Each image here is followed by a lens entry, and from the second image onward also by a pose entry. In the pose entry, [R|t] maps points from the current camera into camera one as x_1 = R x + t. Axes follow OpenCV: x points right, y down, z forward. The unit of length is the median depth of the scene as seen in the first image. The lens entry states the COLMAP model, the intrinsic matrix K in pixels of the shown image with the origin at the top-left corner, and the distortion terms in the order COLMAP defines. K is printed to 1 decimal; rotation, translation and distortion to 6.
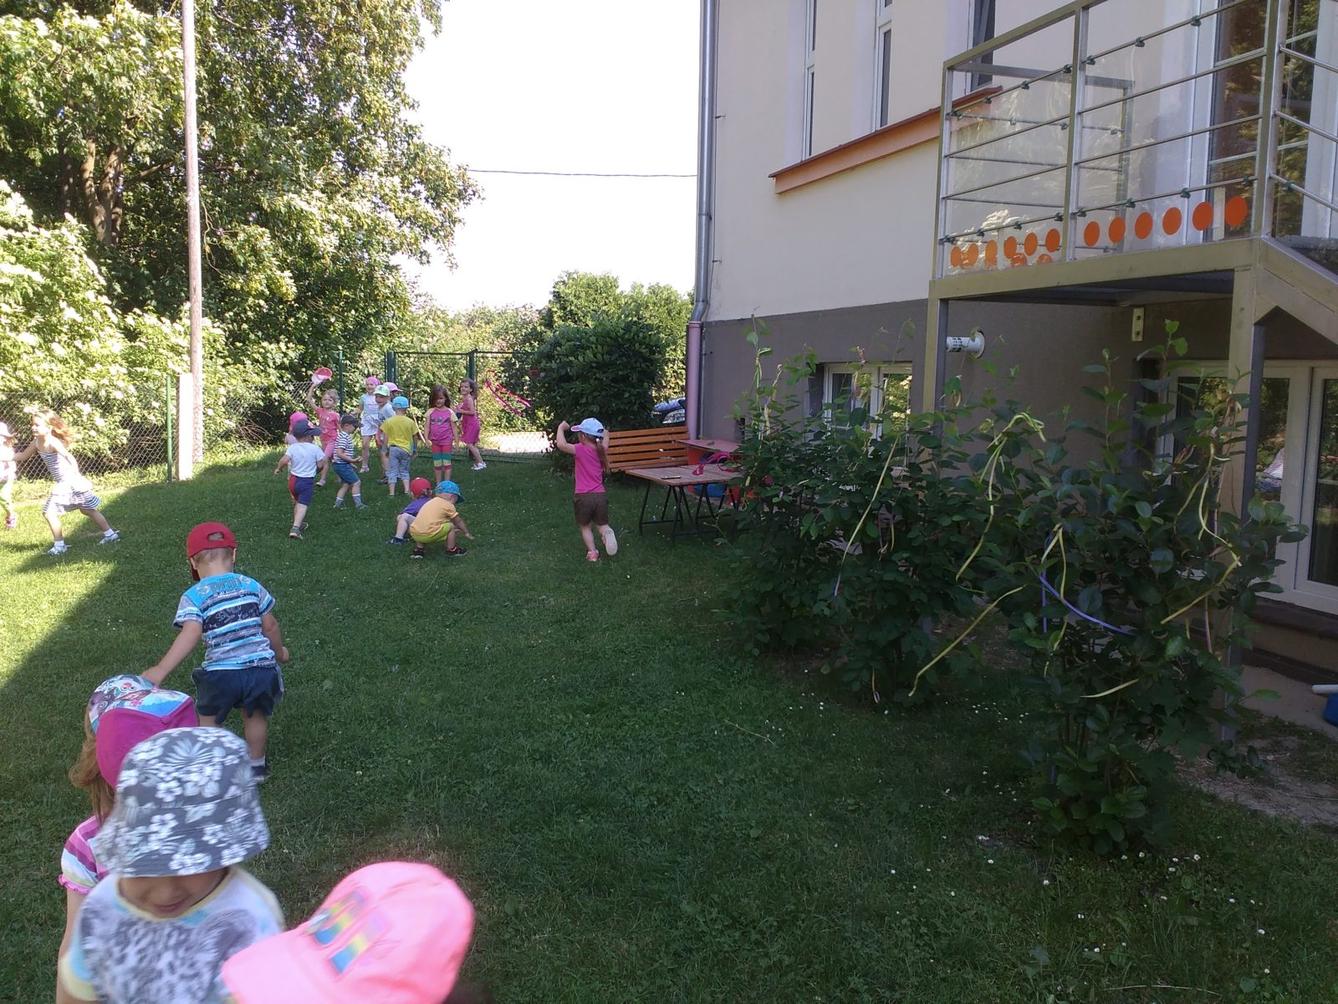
lens RADIAL K [[1209.7, 0, 663.9], [0, 1209.7, 498.7], [0, 0, 1]] dist [0.080179, -0.163893]
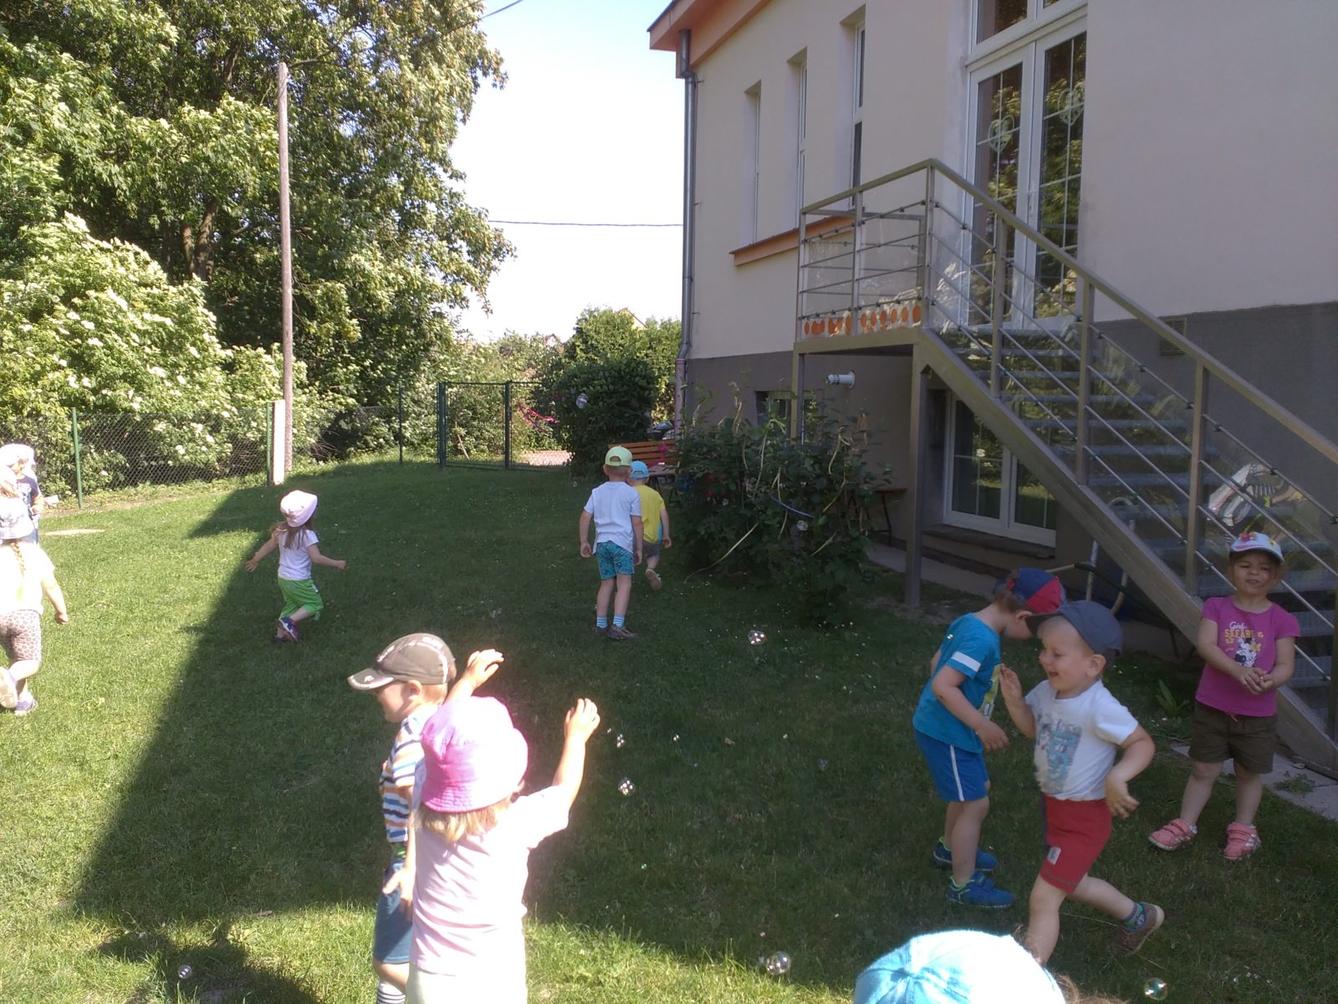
lens RADIAL K [[1209.7, 0, 677.4], [0, 1209.7, 515.8], [0, 0, 1]] dist [0.080179, -0.163893]
pose [[0.999920, 0.000339, -0.012663, 0.033350], [-0.000433, 0.999973, -0.007402, 0.026292], [0.012660, 0.007406, 0.999892, -0.250620]]
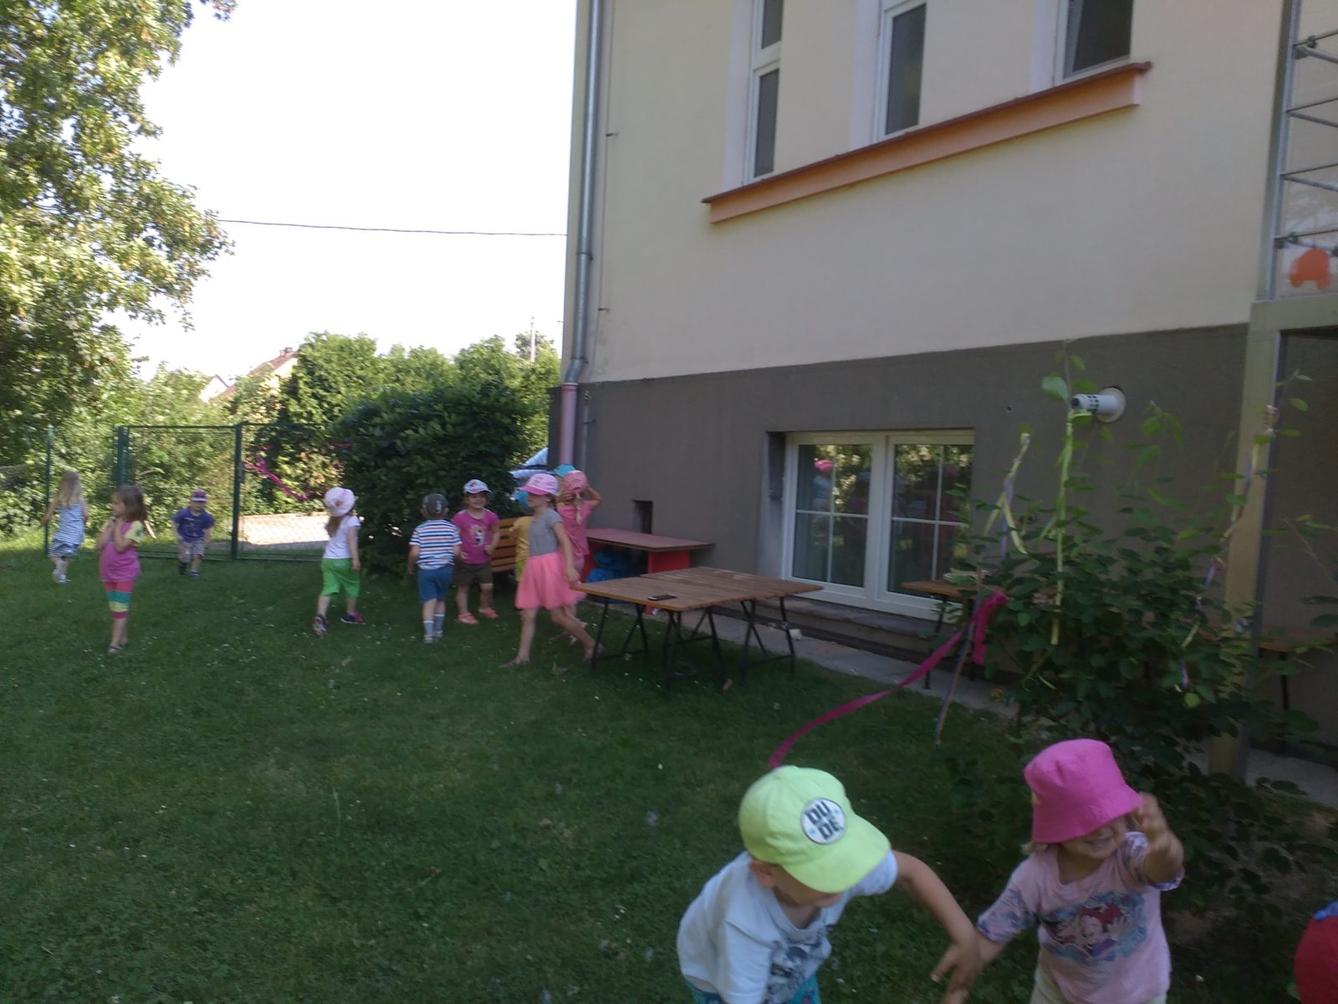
lens RADIAL K [[1209.7, 0, 683.1], [0, 1209.7, 434.7], [0, 0, 1]] dist [0.080179, -0.163893]
pose [[0.966320, -0.013302, 0.257001, -0.096535], [0.041338, 0.993718, -0.103995, -0.021683], [-0.254003, 0.111116, 0.960799, 0.183328]]
